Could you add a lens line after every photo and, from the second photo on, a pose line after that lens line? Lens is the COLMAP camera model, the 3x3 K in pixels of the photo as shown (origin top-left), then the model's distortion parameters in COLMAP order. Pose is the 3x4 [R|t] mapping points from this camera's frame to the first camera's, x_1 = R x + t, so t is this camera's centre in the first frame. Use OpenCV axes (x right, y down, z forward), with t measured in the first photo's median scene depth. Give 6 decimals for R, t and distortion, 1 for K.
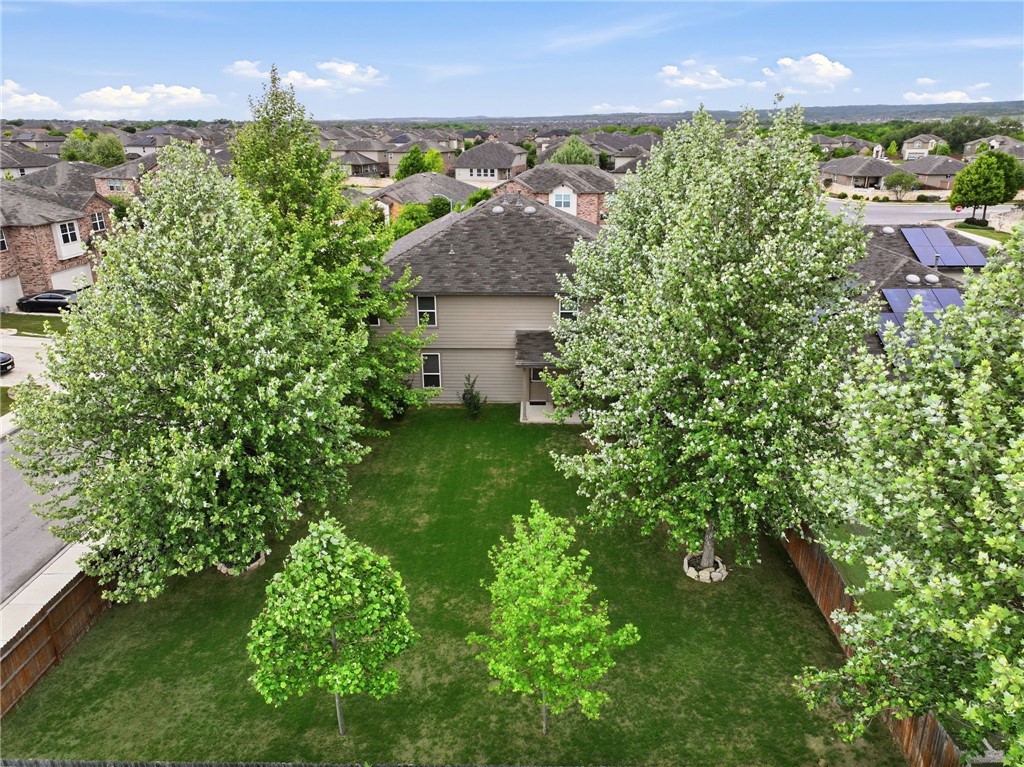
lens RADIAL K [[723.4, 0, 512.8], [0, 723.4, 381.8], [0, 0, 1]] dist [0.005393, 0.013083]
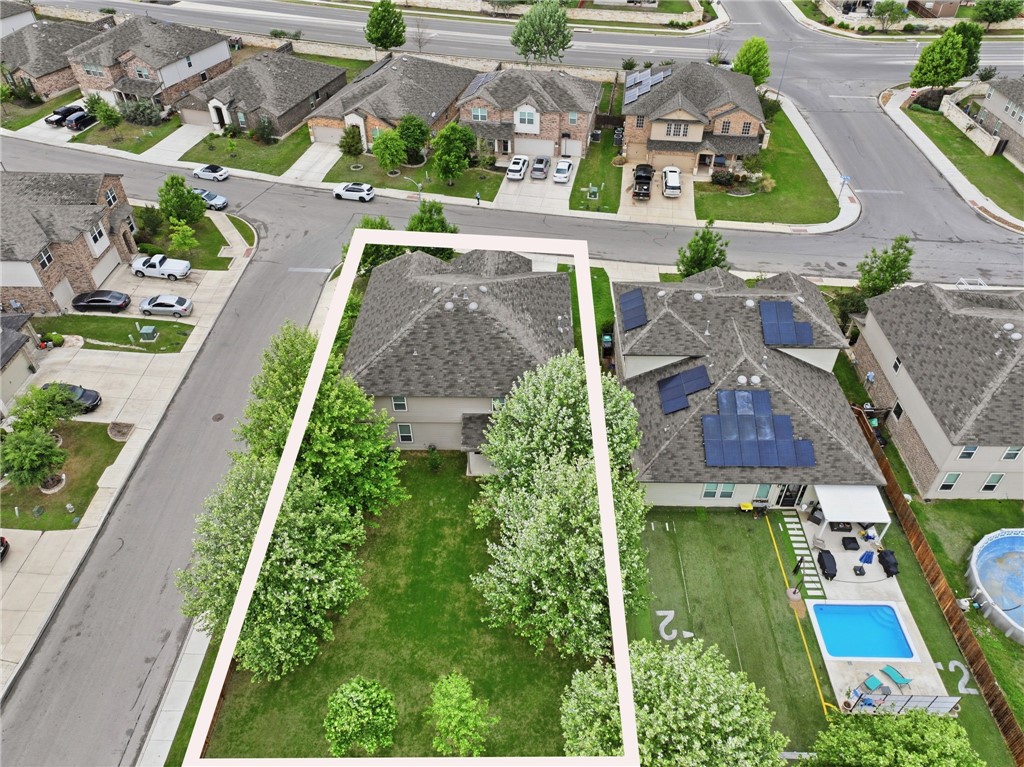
lens RADIAL K [[723.4, 0, 511.8], [0, 723.4, 385.6], [0, 0, 1]] dist [0.005393, 0.013083]
pose [[0.999981, -0.005947, 0.001609, 0.098349], [0.004901, 0.926119, 0.377199, -0.652966], [-0.003734, -0.377184, 0.926131, -0.301966]]
